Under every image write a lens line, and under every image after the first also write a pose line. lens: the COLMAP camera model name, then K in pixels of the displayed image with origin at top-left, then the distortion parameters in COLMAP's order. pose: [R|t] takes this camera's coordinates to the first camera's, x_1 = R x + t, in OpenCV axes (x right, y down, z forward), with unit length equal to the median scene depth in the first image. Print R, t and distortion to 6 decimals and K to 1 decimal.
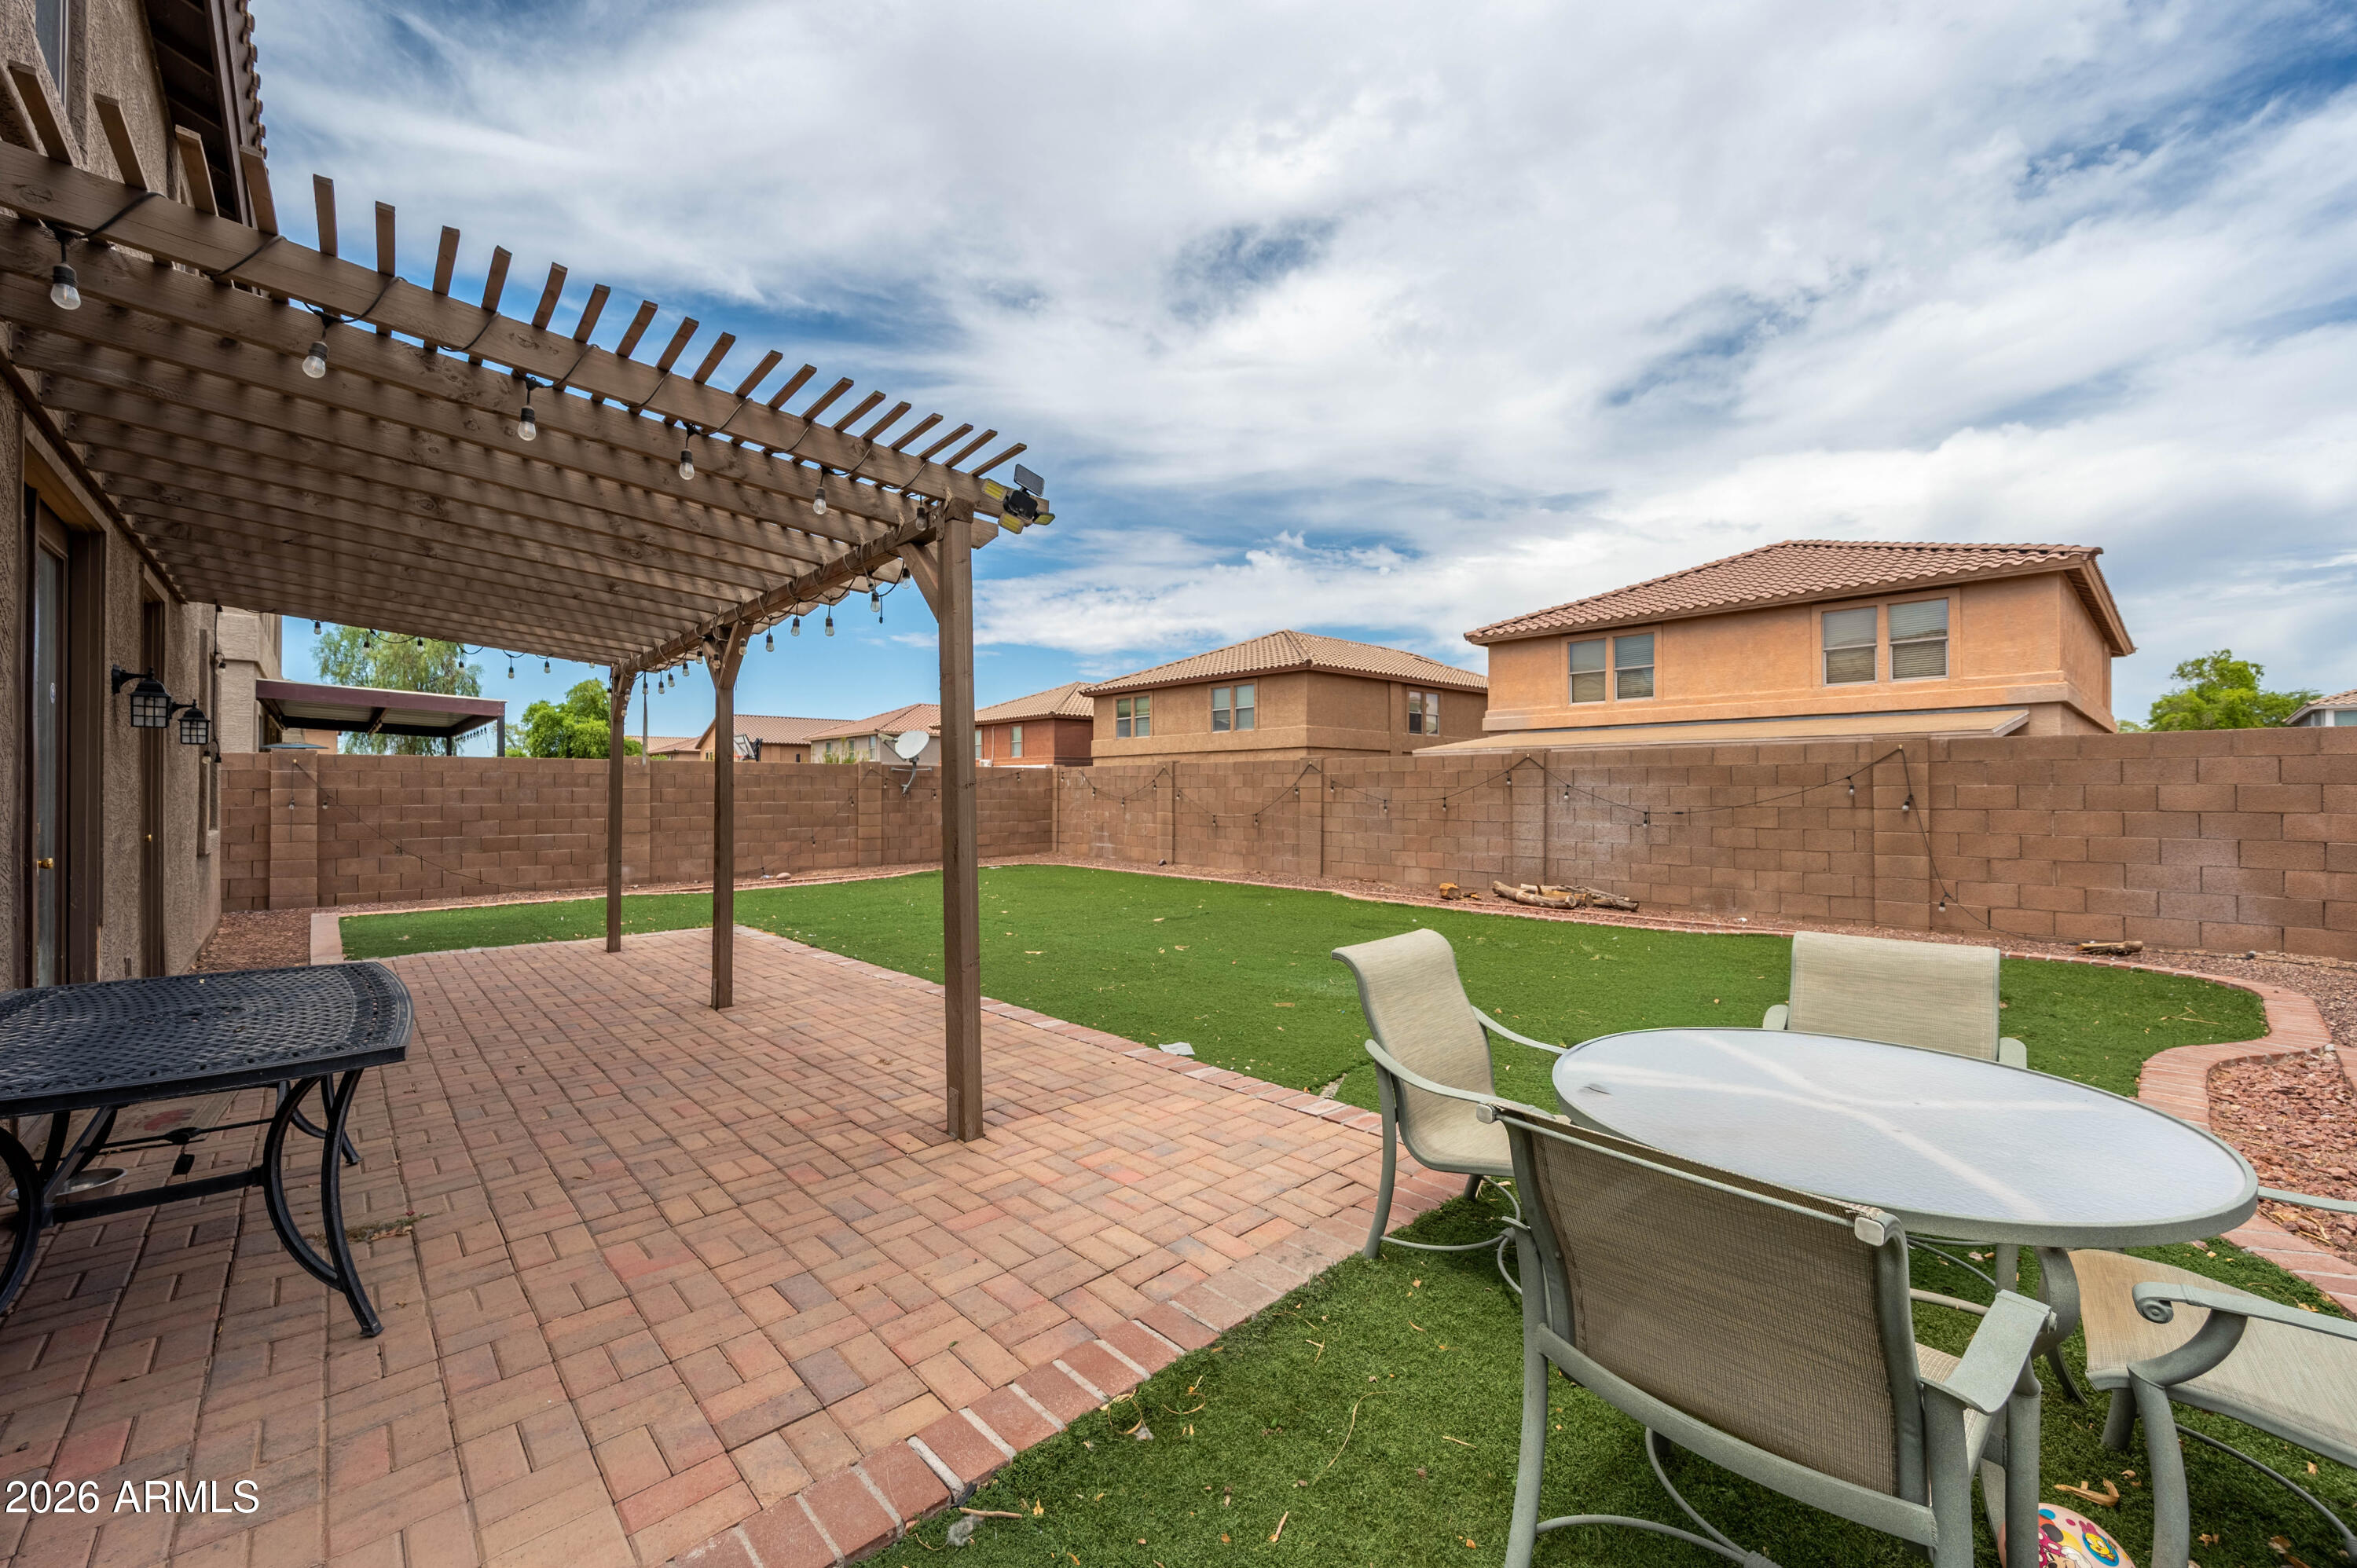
lens RADIAL K [[923.1, 0, 1178.5], [0, 923.1, 784.0], [0, 0, 1]] dist [-0.002211, -0.000131]
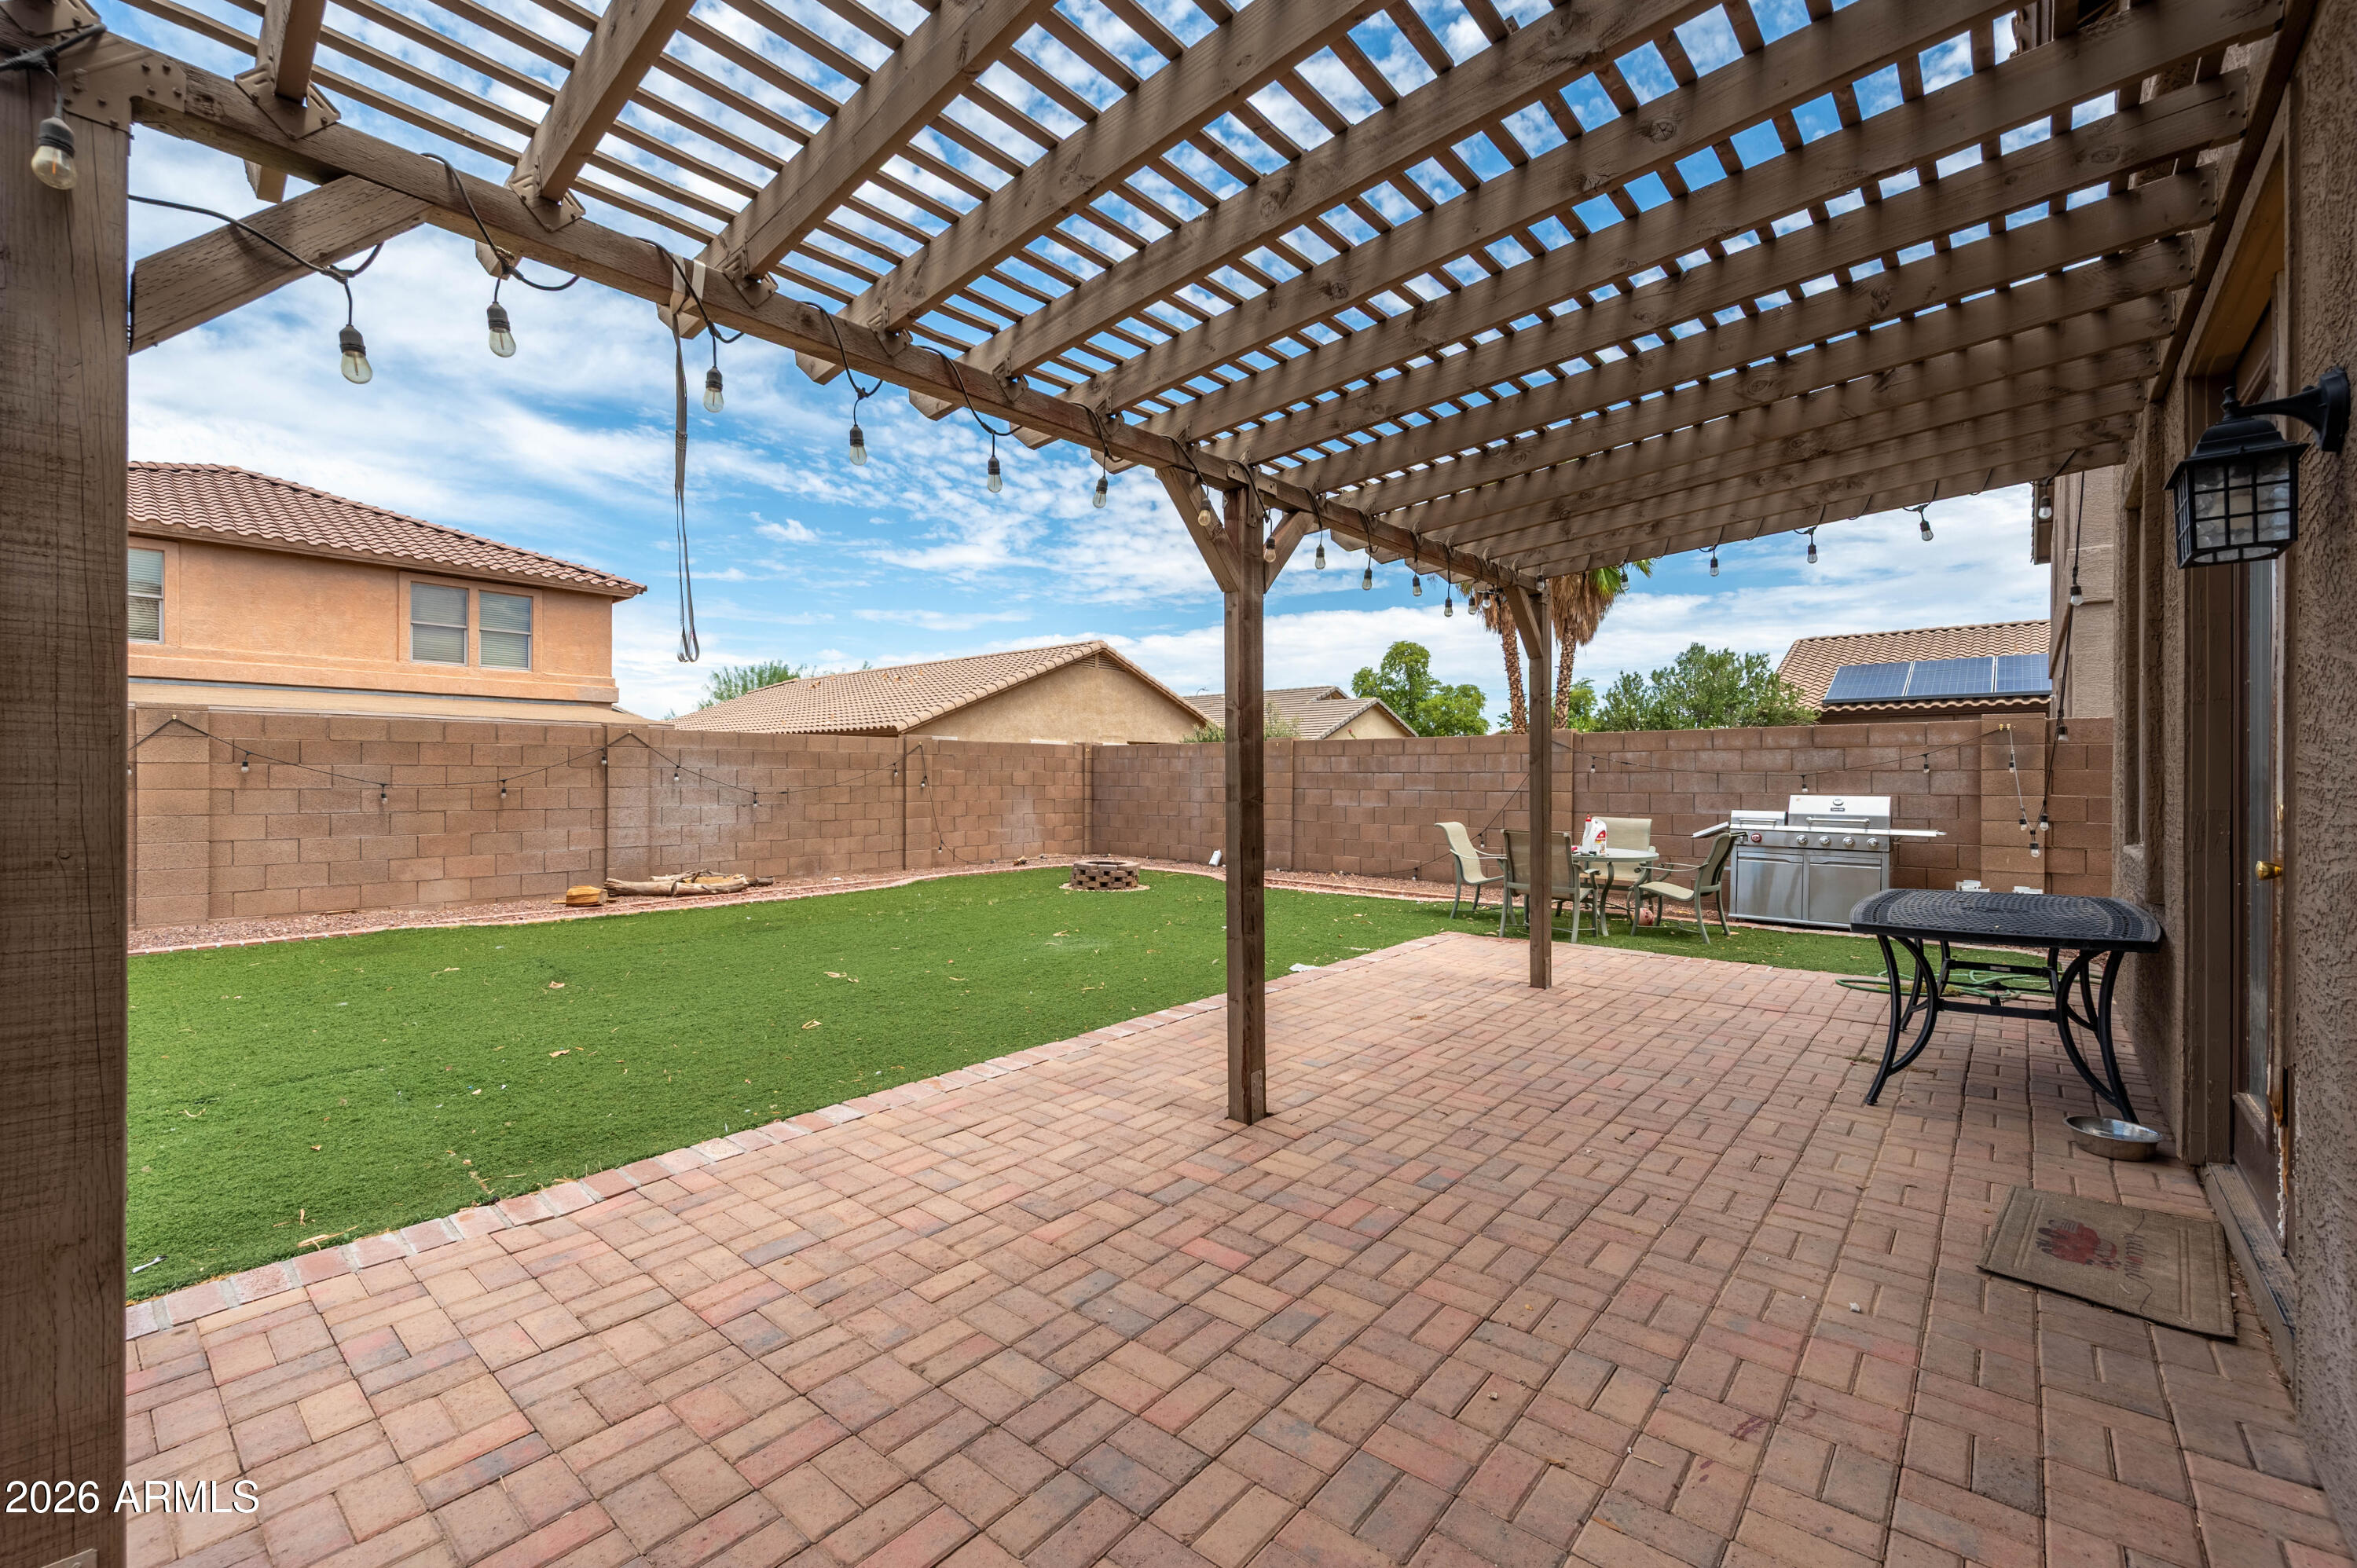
lens RADIAL K [[945.6, 0, 1178.5], [0, 945.6, 784.0], [0, 0, 1]] dist [0.000204, 0.000004]
pose [[-0.097646, -0.005103, 0.995208, -0.618997], [-0.009244, 0.999948, 0.004220, 0.011450], [-0.995178, -0.008788, -0.097688, 0.619212]]
